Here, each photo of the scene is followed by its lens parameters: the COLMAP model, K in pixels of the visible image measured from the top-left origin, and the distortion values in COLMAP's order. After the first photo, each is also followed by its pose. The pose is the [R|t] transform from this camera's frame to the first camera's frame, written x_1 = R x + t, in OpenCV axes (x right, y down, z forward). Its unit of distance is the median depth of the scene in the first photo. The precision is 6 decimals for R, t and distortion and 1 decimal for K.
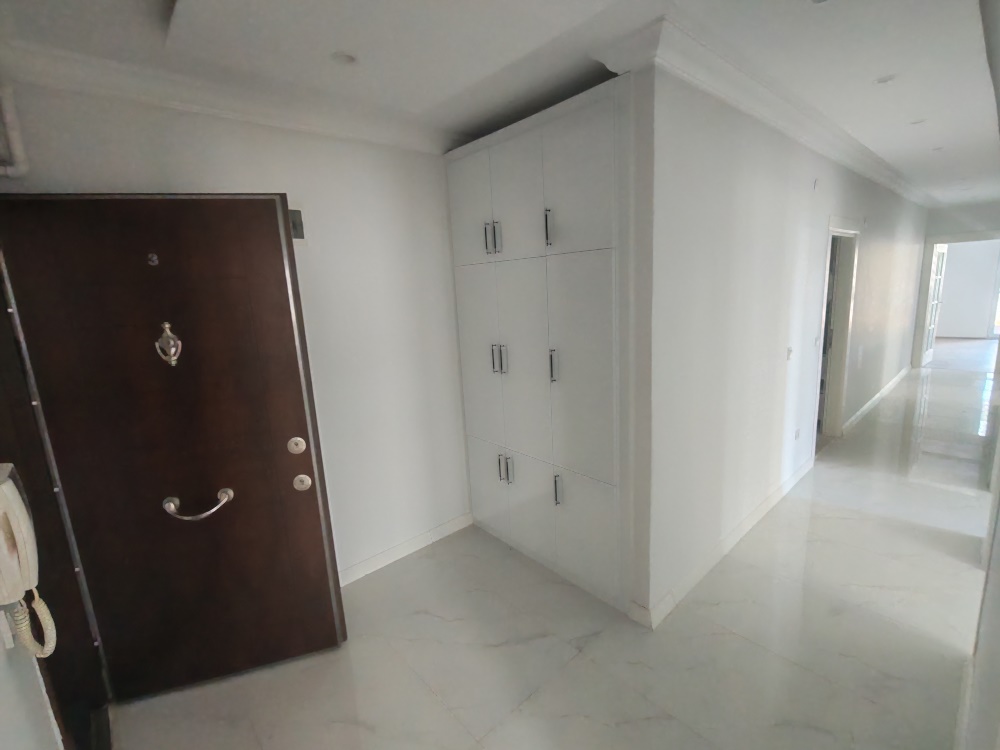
lens RADIAL K [[457.3, 0, 498.1], [0, 457.3, 374.7], [0, 0, 1]] dist [0.003078, 0.001031]
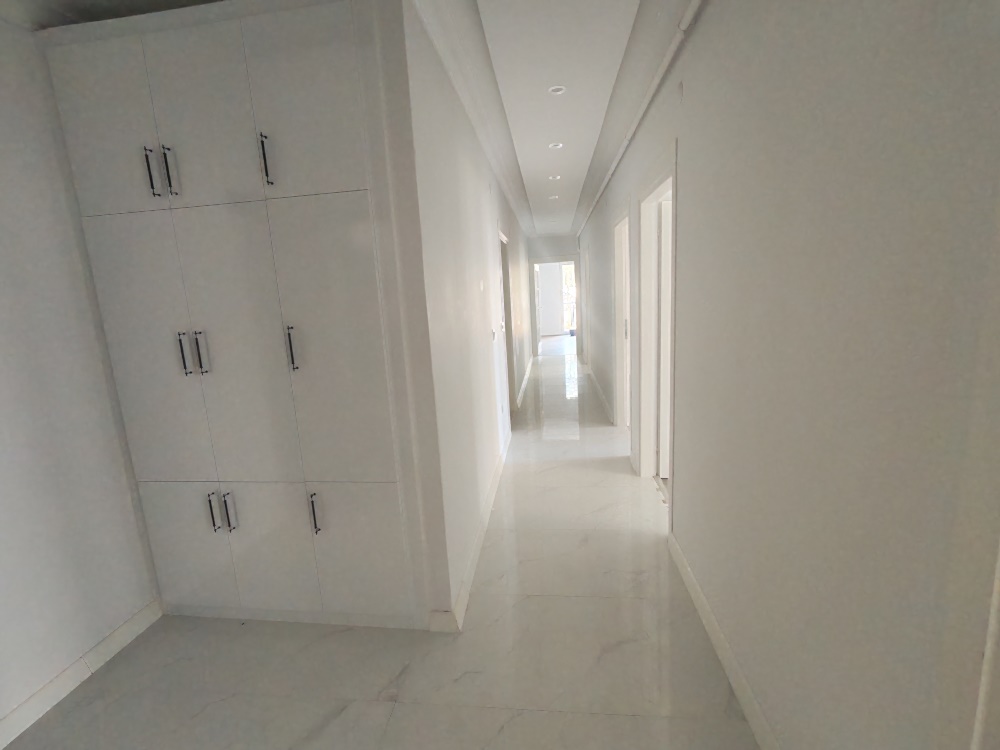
lens RADIAL K [[457.3, 0, 498.9], [0, 457.3, 374.1], [0, 0, 1]] dist [0.003078, 0.001031]
pose [[0.751878, -0.105831, 0.650753, -0.103024], [0.139792, 0.990181, -0.000484, 0.060510], [-0.644311, 0.091334, 0.759290, 0.188639]]
